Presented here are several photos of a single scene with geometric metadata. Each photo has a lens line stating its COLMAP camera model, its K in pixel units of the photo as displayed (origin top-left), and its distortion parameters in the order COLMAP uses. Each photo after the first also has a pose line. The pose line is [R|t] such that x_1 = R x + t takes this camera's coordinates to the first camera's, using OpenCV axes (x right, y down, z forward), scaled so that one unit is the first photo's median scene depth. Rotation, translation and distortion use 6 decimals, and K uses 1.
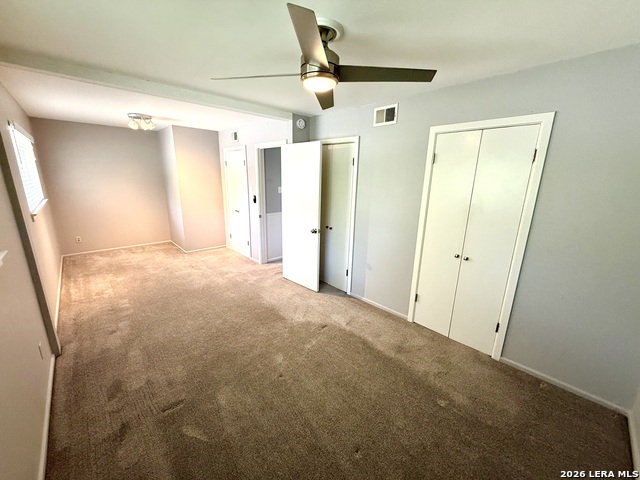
lens RADIAL K [[254.0, 0, 318.0], [0, 254.0, 239.5], [0, 0, 1]] dist [0.001795, 0.000005]
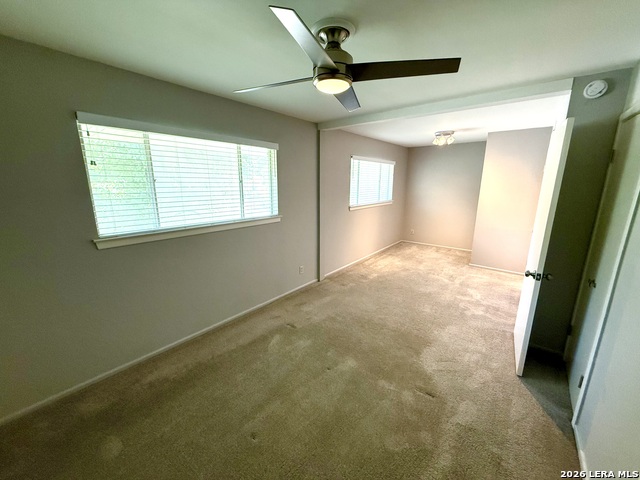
lens RADIAL K [[254.0, 0, 318.0], [0, 254.0, 239.5], [0, 0, 1]] dist [0.001795, 0.000005]
pose [[0.142679, 0.198608, -0.969638, 0.416678], [-0.240371, 0.957285, 0.160708, -0.075582], [0.960138, 0.210143, 0.184324, 0.347557]]
